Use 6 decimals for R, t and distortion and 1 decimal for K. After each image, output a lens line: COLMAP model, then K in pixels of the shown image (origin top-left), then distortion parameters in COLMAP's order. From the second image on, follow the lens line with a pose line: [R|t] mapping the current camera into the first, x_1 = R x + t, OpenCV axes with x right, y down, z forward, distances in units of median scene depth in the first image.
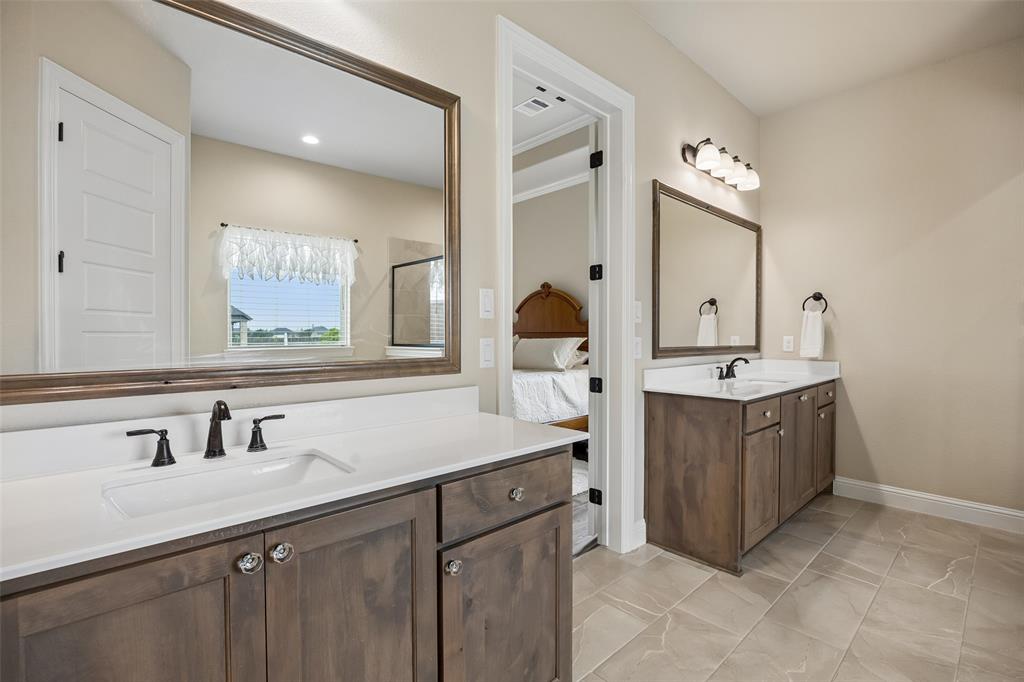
lens RADIAL K [[487.9, 0, 511.6], [0, 487.9, 336.1], [0, 0, 1]] dist [-0.013694, 0.001034]
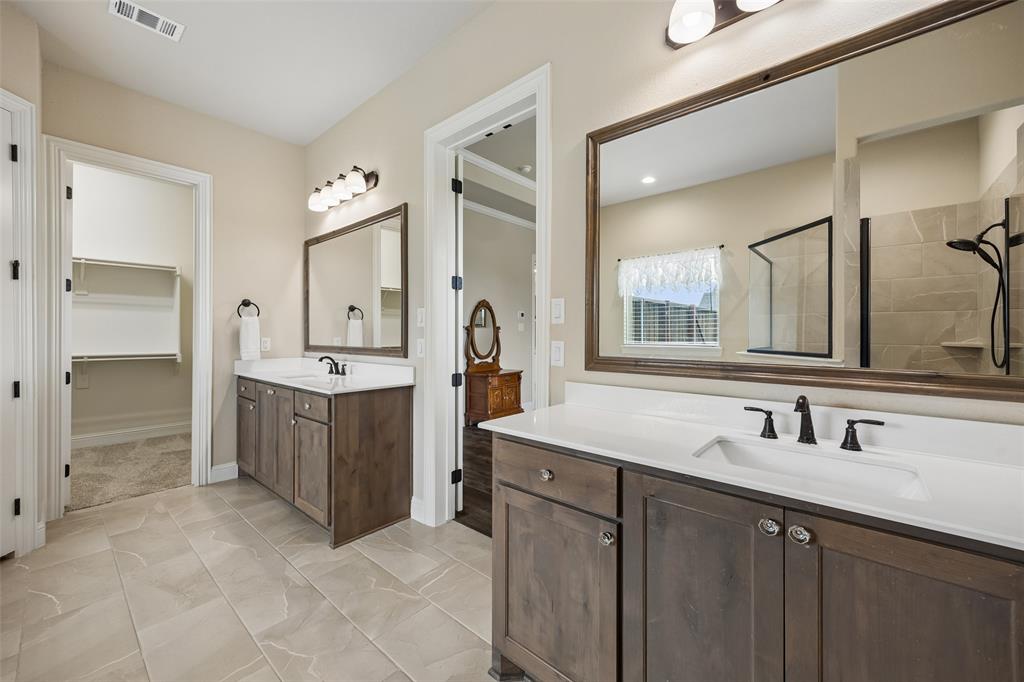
lens RADIAL K [[405.0, 0, 506.4], [0, 405.0, 340.9], [0, 0, 1]] dist [0.003346, 0.000106]
pose [[0.086975, 0.018387, -0.996041, 0.921017], [-0.005463, 0.999823, 0.017980, -0.009494], [0.996196, 0.003878, 0.087060, 0.832972]]
